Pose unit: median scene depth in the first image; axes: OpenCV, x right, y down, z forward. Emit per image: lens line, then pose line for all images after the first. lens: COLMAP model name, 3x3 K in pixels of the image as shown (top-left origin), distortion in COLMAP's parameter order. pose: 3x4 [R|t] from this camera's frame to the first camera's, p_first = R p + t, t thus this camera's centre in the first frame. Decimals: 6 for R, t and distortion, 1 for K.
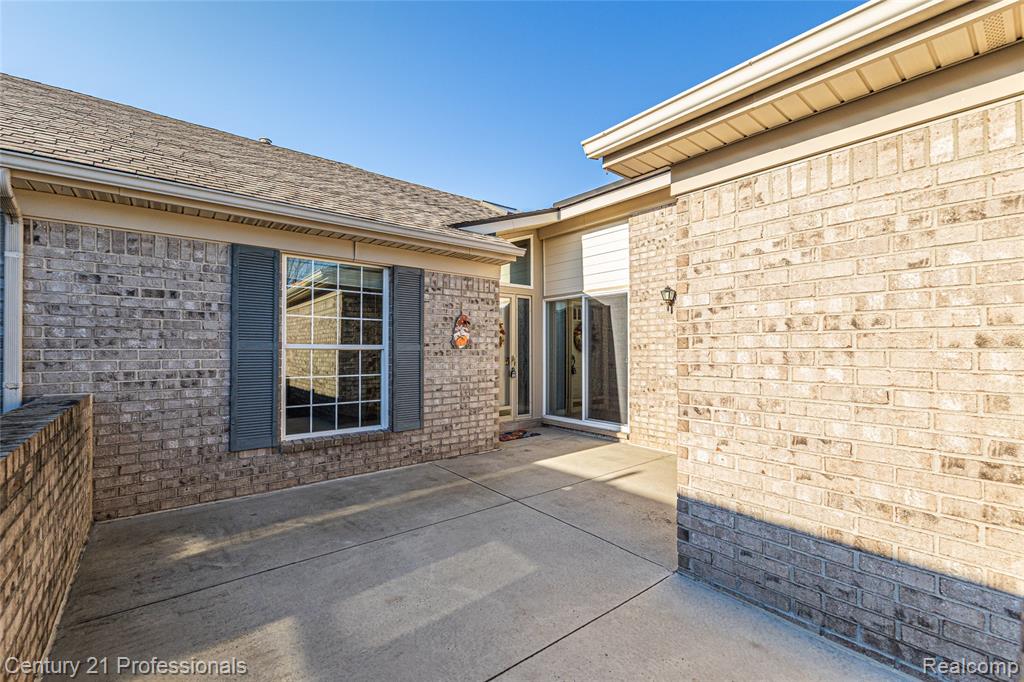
lens RADIAL K [[425.0, 0, 512.8], [0, 425.0, 339.9], [0, 0, 1]] dist [0.002952, -0.002024]
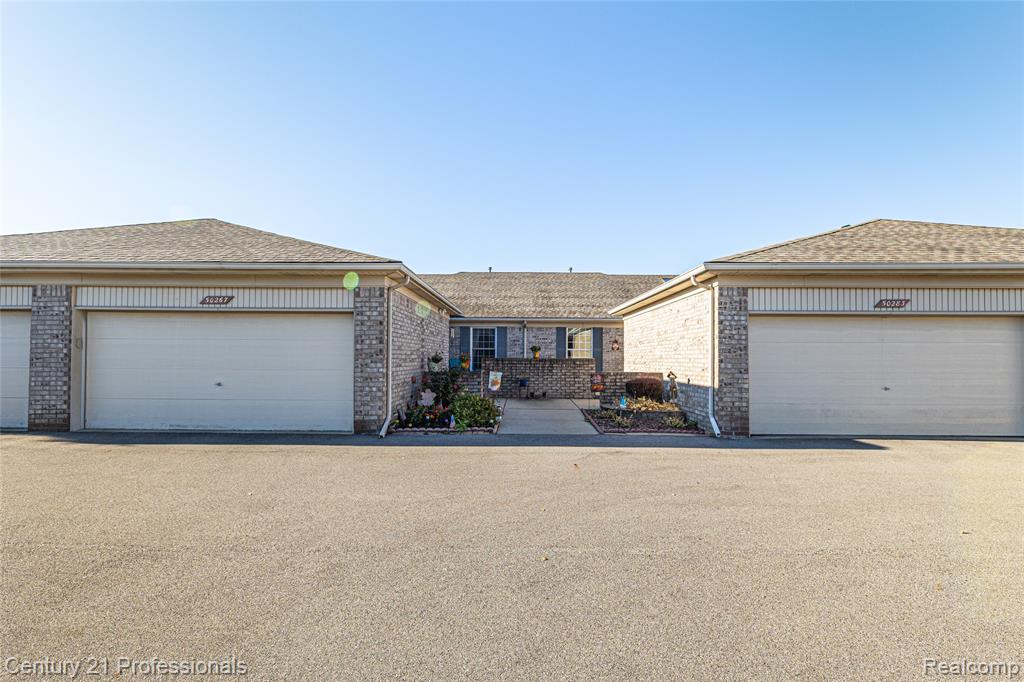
lens RADIAL K [[415.3, 0, 512.3], [0, 415.3, 347.2], [0, 0, 1]] dist [0.000088, 0.000000]
pose [[0.758397, -0.012480, -0.651674, 1.404712], [0.006360, 0.999911, -0.011748, 0.031230], [0.651762, 0.004765, 0.758408, -2.011755]]
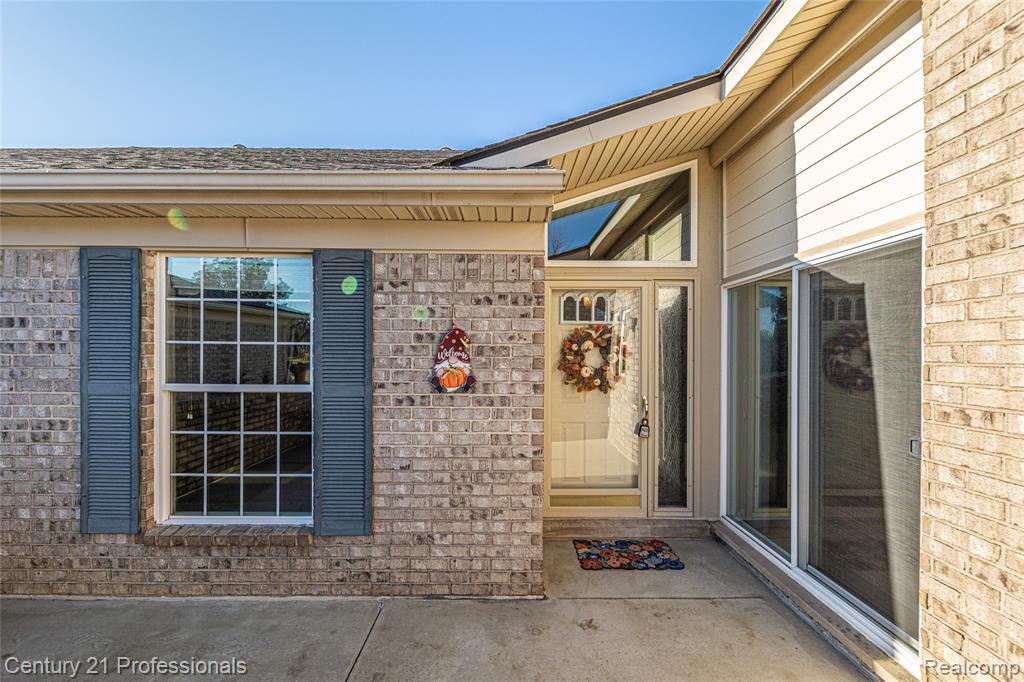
lens RADIAL K [[425.0, 0, 493.8], [0, 425.0, 351.5], [0, 0, 1]] dist [0.002952, -0.002024]
pose [[0.783316, 0.000605, -0.621623, 0.251104], [0.009708, 0.999866, 0.013206, -0.037614], [0.621548, -0.016380, 0.783205, 0.636634]]
